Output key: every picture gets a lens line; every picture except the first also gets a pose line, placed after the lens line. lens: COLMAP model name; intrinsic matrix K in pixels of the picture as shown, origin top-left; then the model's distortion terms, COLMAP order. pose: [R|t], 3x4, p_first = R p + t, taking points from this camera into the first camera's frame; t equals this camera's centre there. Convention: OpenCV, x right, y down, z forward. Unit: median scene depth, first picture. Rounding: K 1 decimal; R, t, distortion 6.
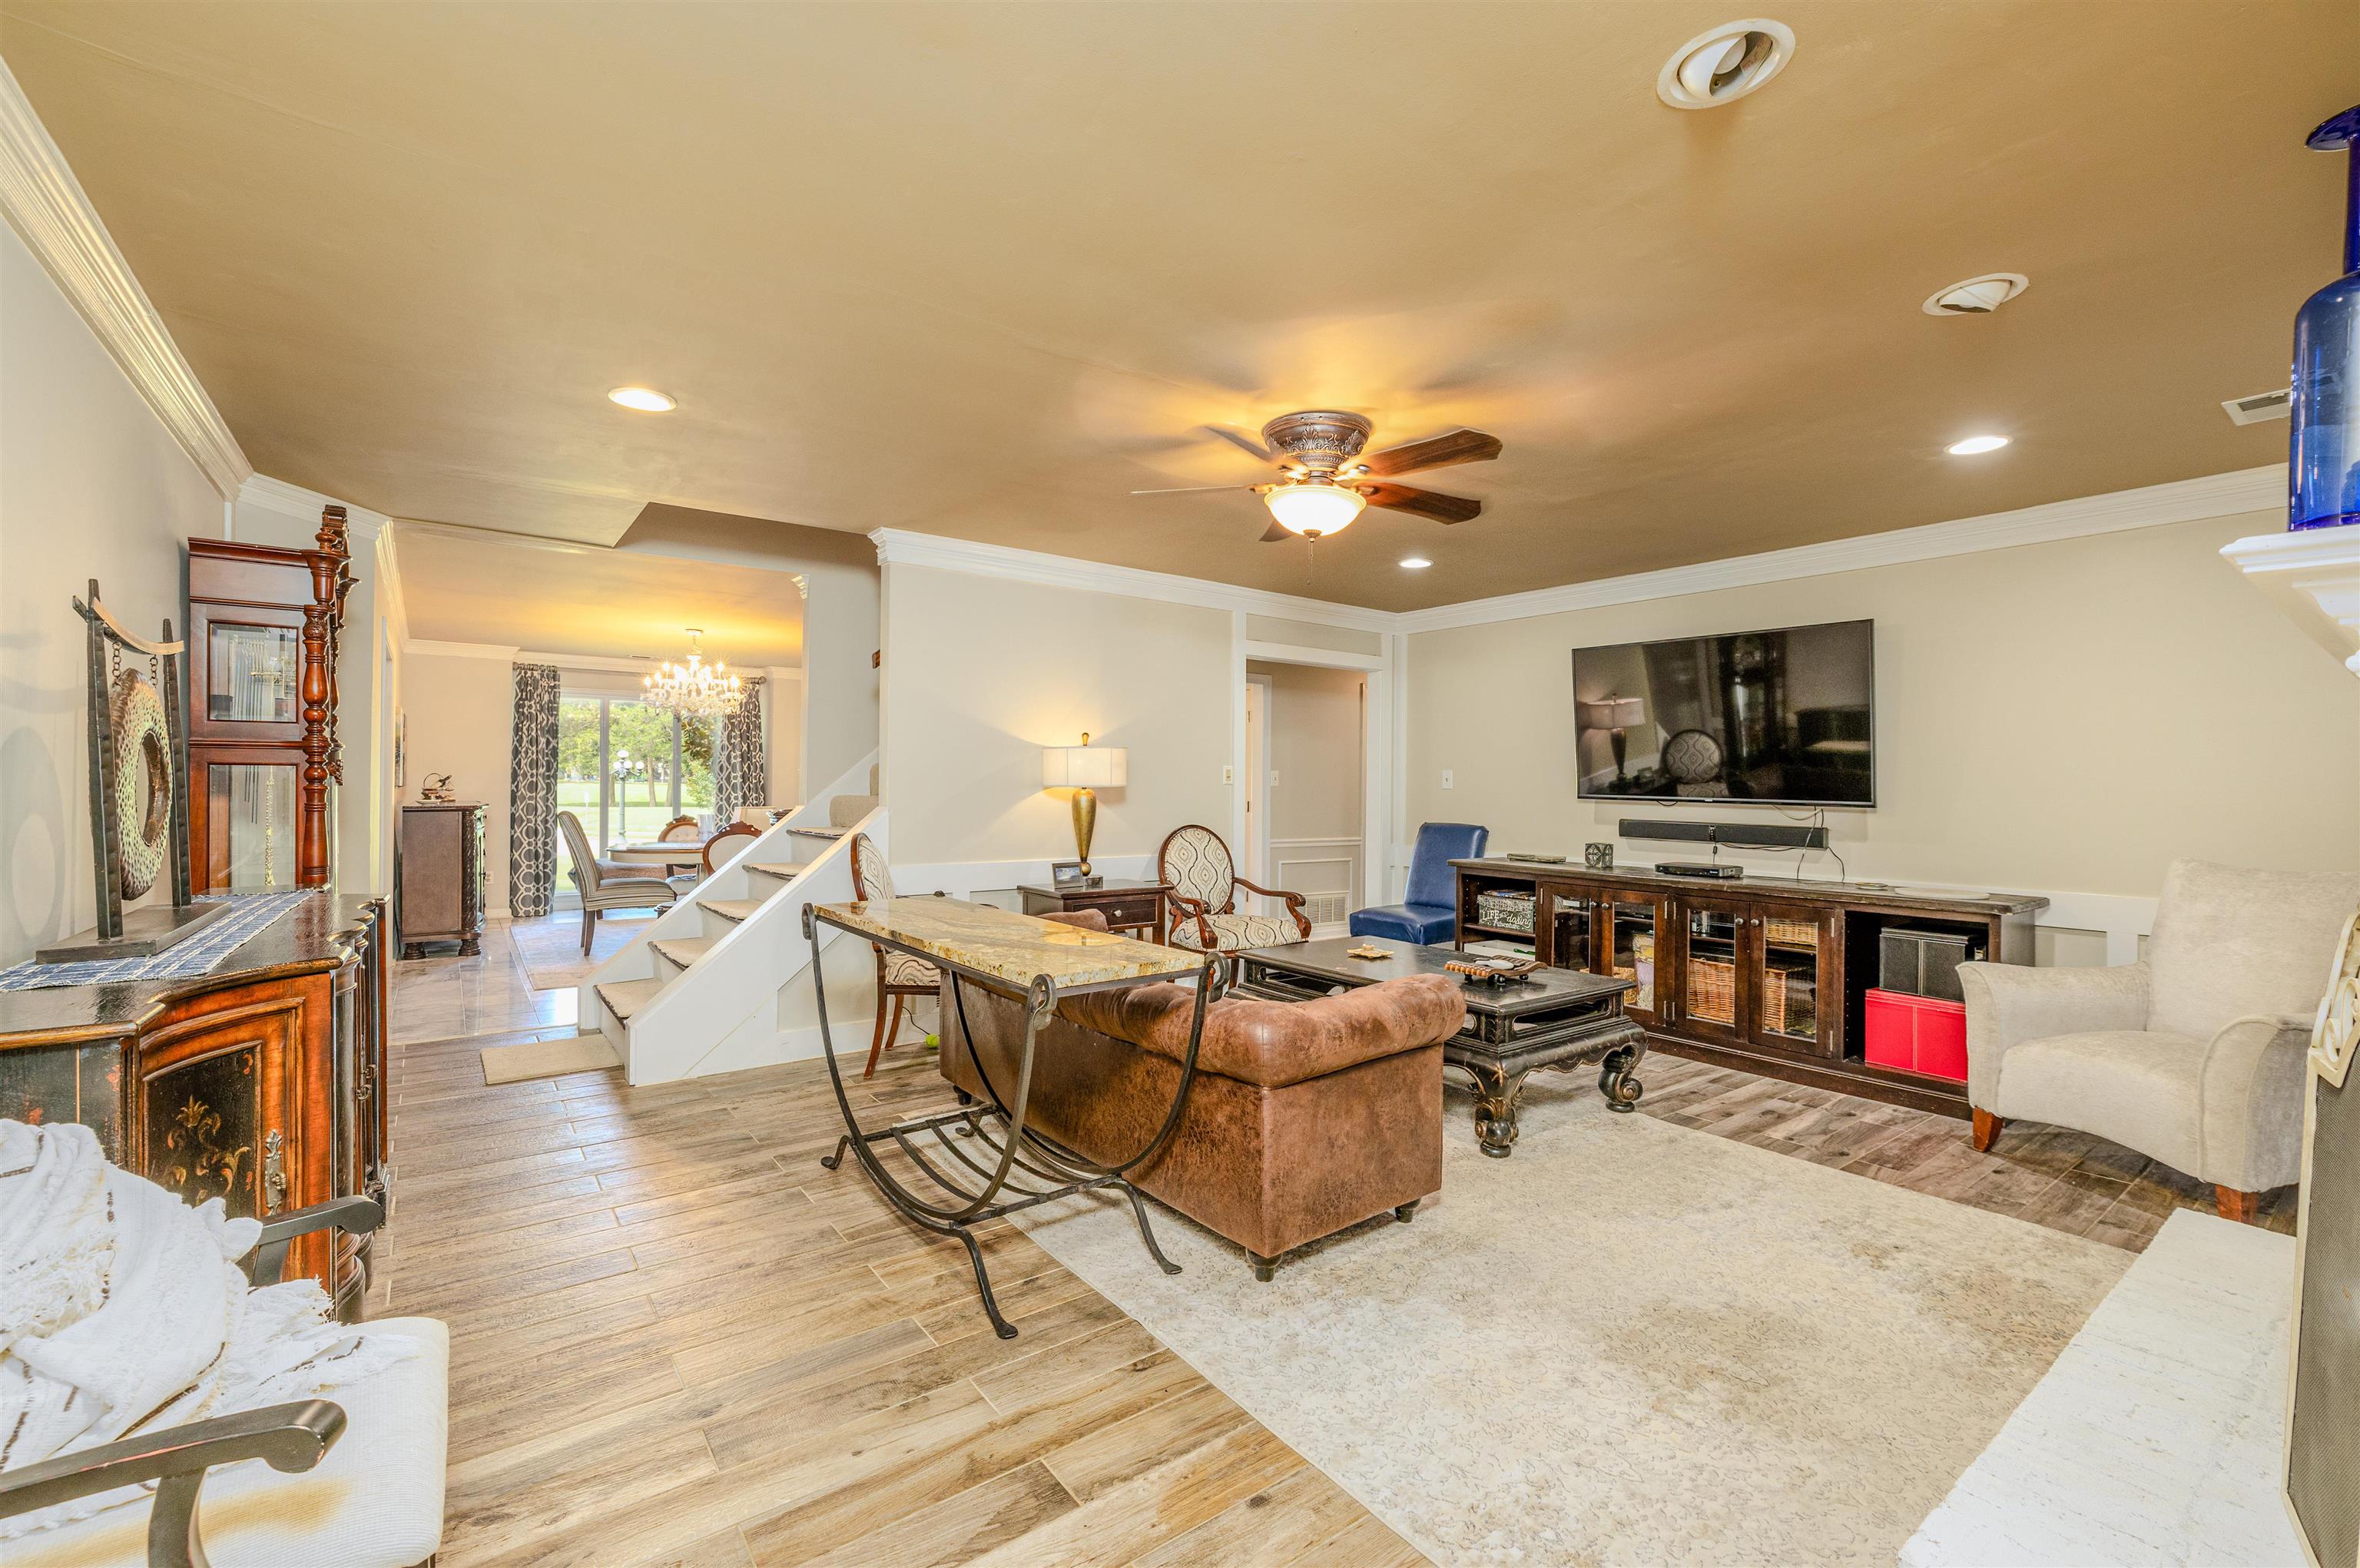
lens RADIAL K [[999.5, 0, 1171.0], [0, 999.5, 786.1], [0, 0, 1]] dist [0.004442, -0.000079]
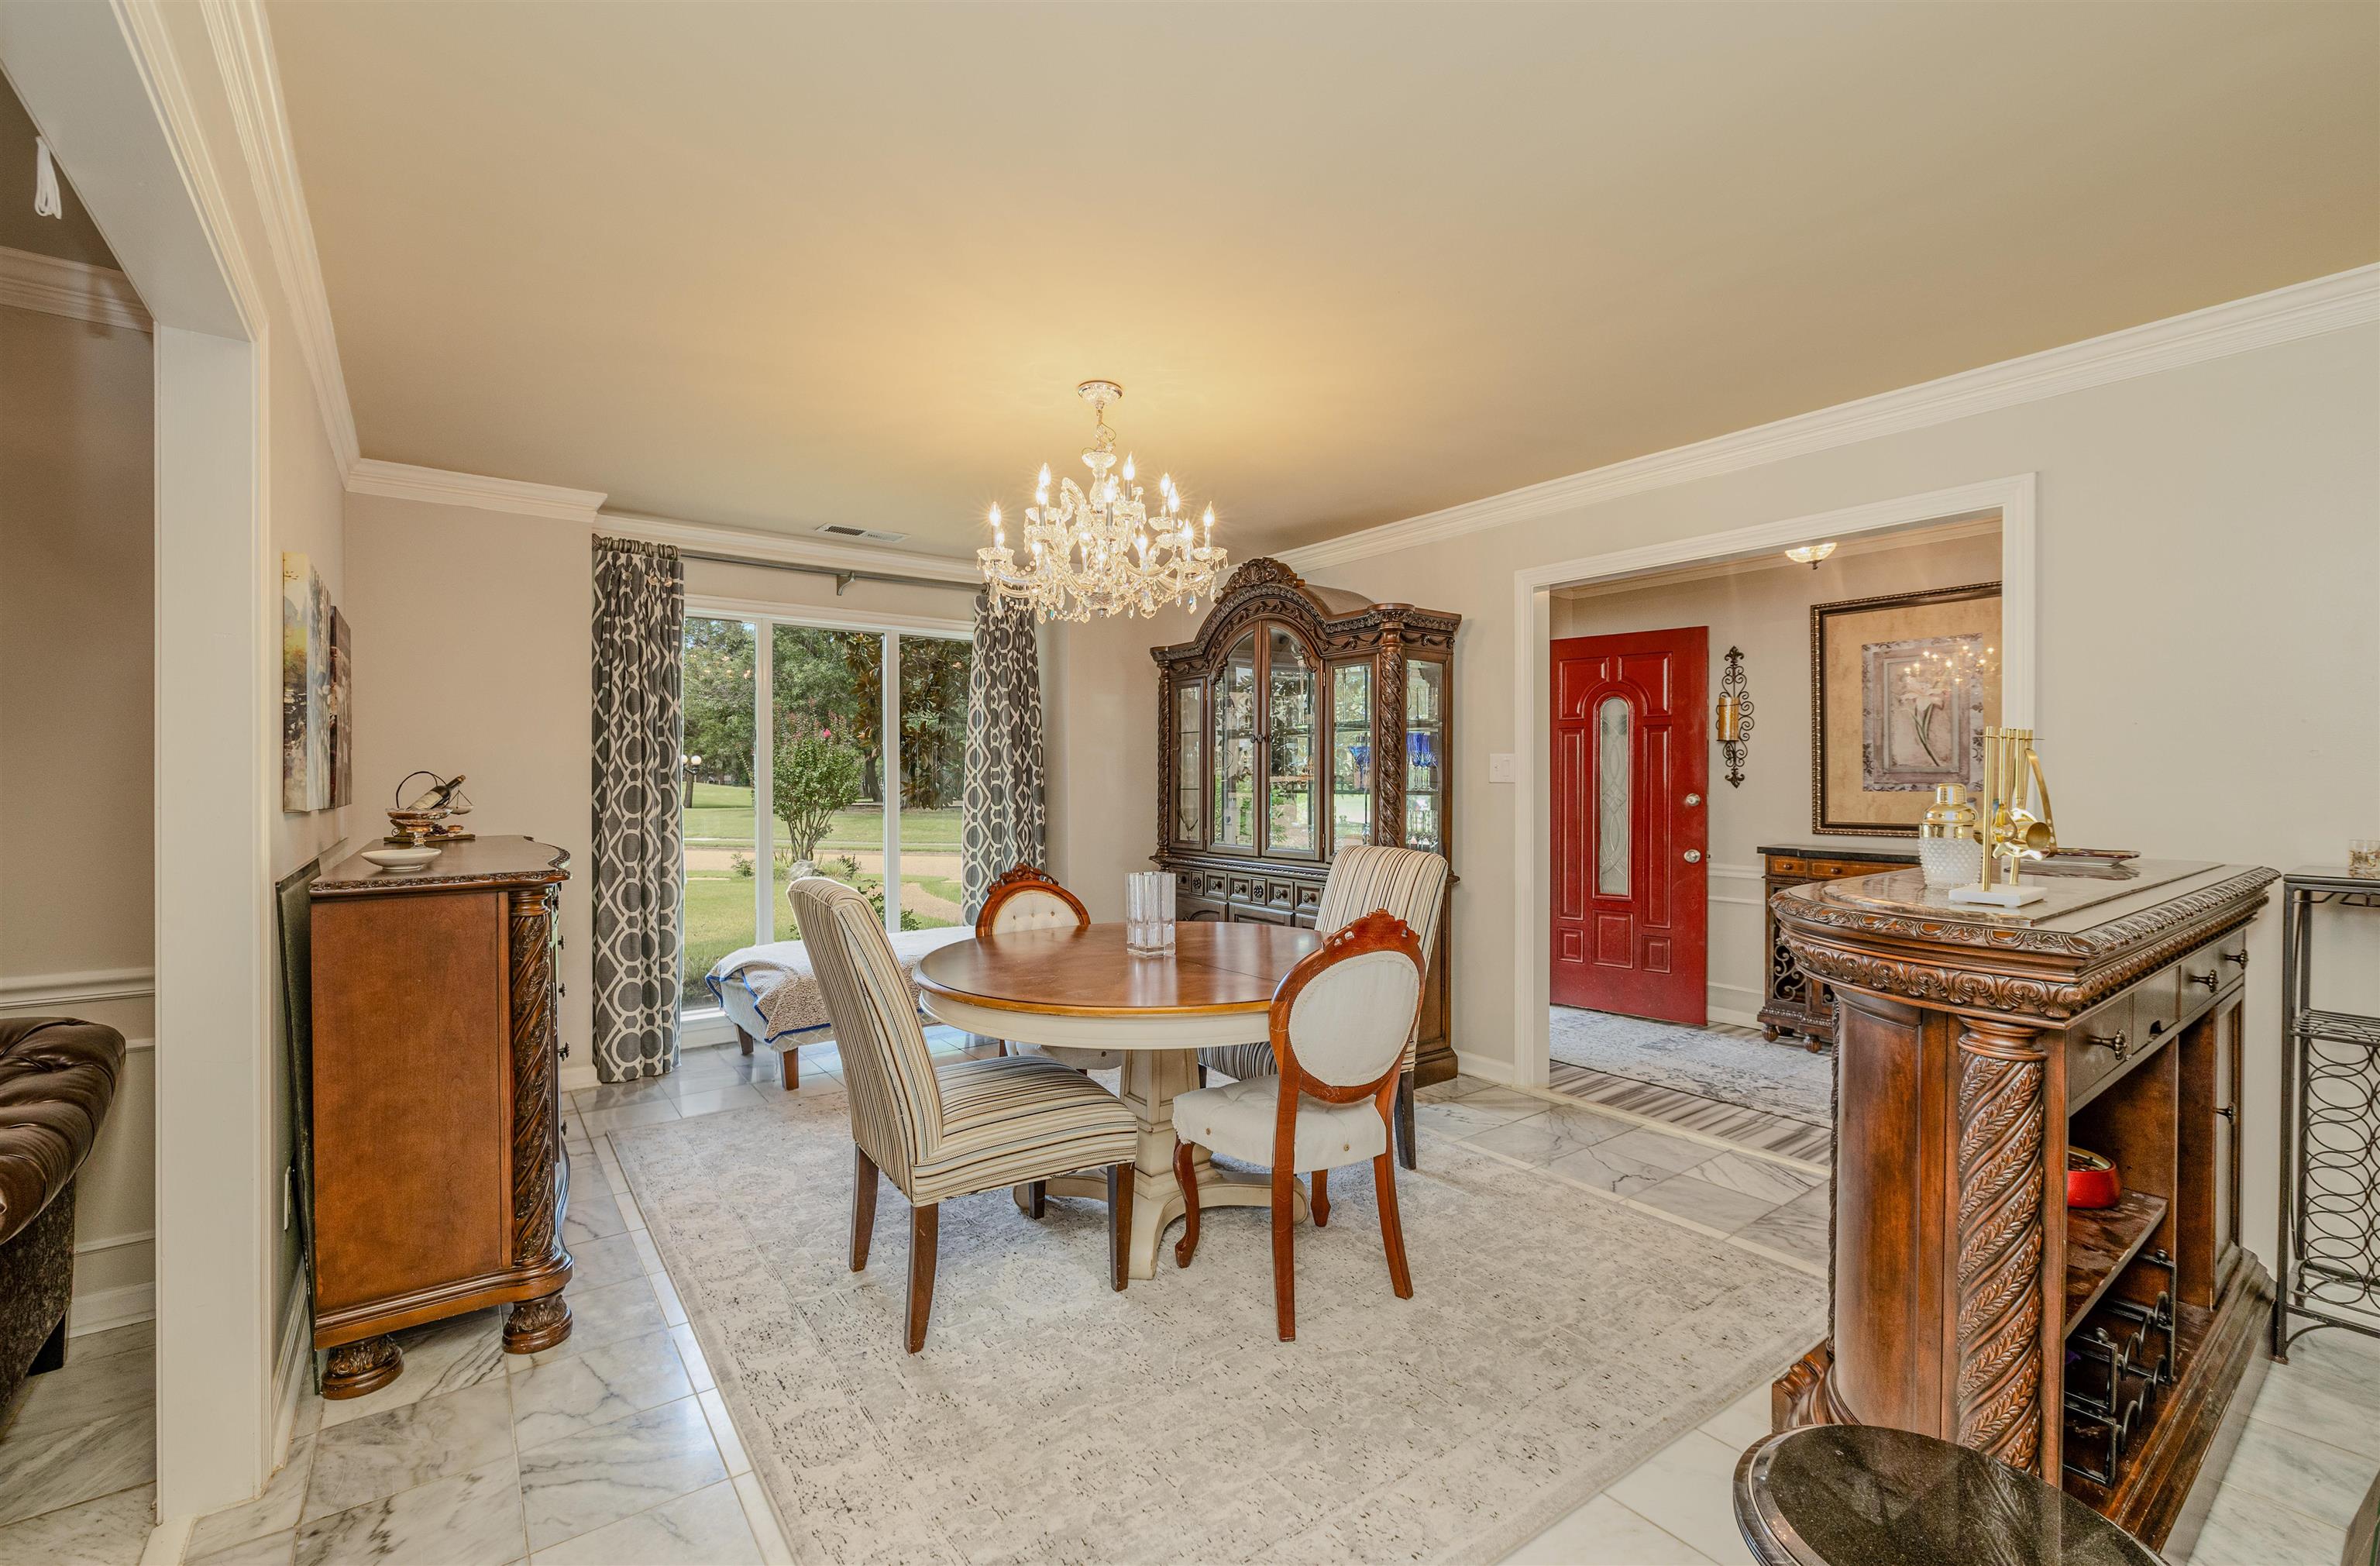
lens RADIAL K [[1012.6, 0, 1189.4], [0, 1012.6, 788.5], [0, 0, 1]] dist [-0.001488, 0.000248]
pose [[0.999923, -0.008746, 0.008832, -0.385244], [0.008666, 0.999921, 0.009109, -0.006449], [-0.008911, -0.009032, 0.999920, 0.528389]]
